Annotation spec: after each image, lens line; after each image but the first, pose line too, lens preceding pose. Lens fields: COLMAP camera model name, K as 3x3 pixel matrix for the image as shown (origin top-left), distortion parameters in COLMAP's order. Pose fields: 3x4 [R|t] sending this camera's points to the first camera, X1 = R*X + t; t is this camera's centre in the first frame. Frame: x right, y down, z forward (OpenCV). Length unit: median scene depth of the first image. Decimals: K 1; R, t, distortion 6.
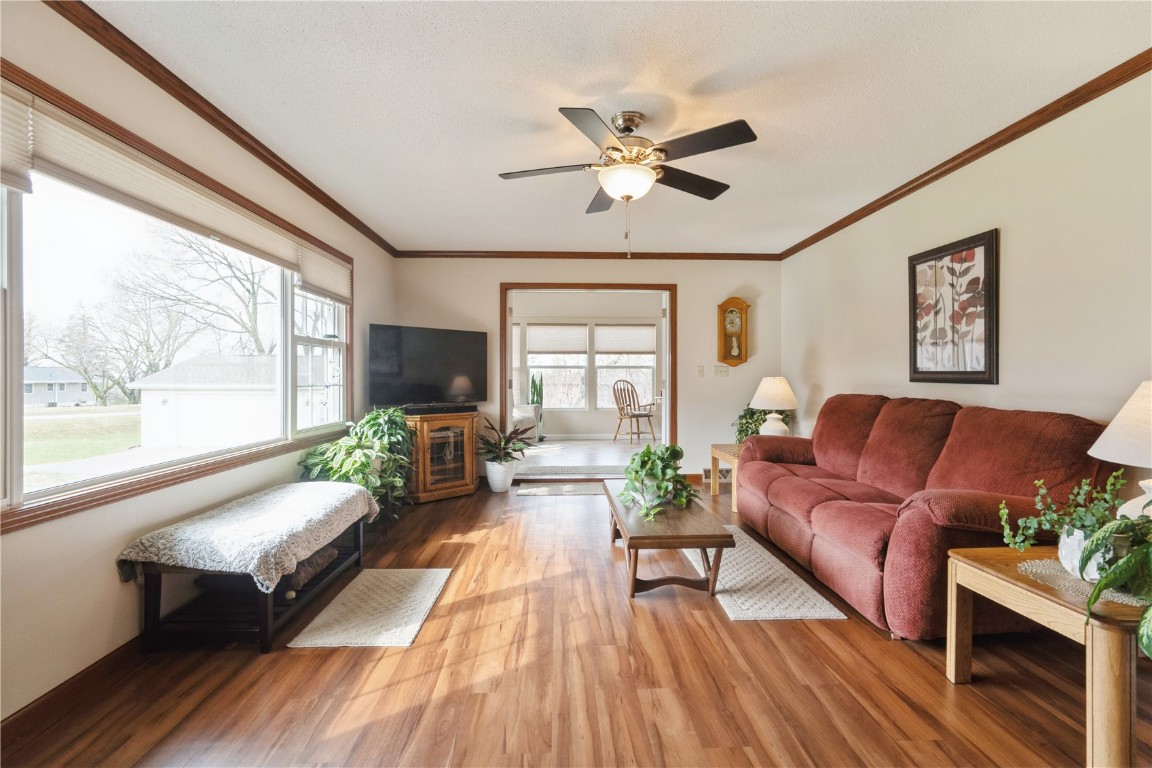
lens RADIAL K [[522.7, 0, 580.0], [0, 522.7, 382.3], [0, 0, 1]] dist [-0.002992, 0.000010]
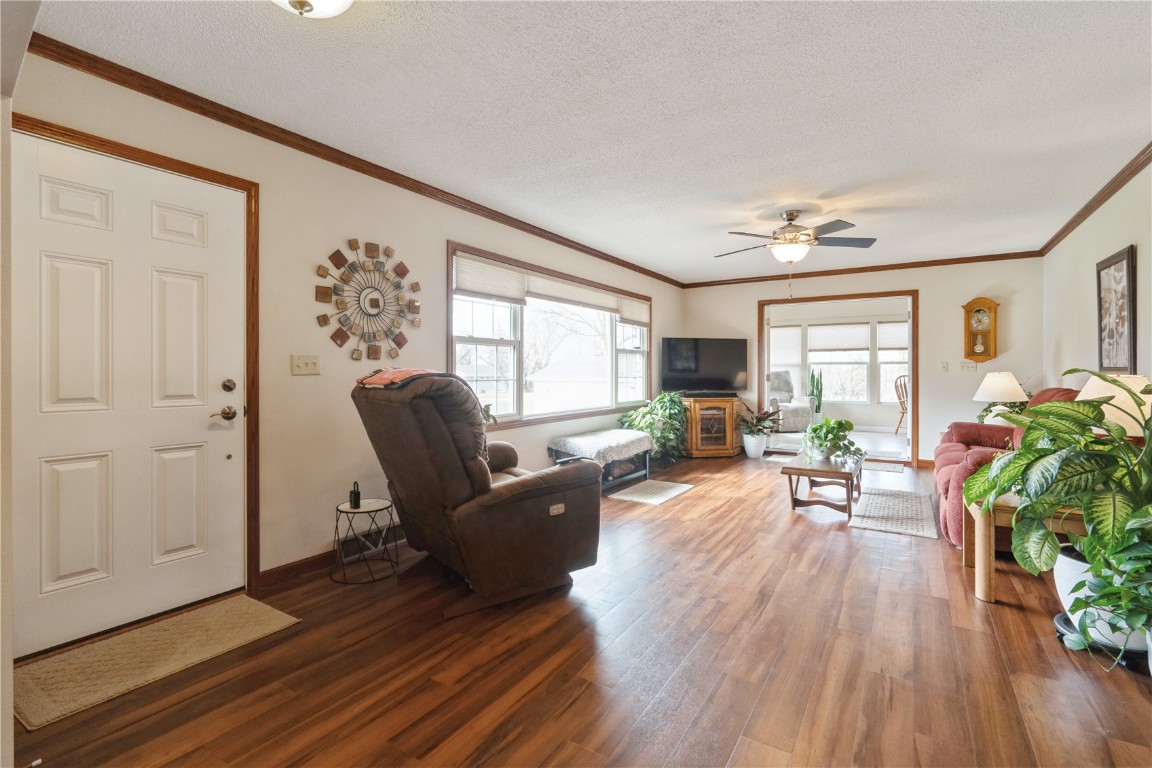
lens RADIAL K [[522.7, 0, 577.4], [0, 522.7, 378.7], [0, 0, 1]] dist [-0.002992, 0.000010]
pose [[0.819798, 0.007193, -0.572608, 0.294431], [-0.006498, 0.999974, 0.003259, 0.005877], [0.572616, 0.001049, 0.819823, -0.434998]]
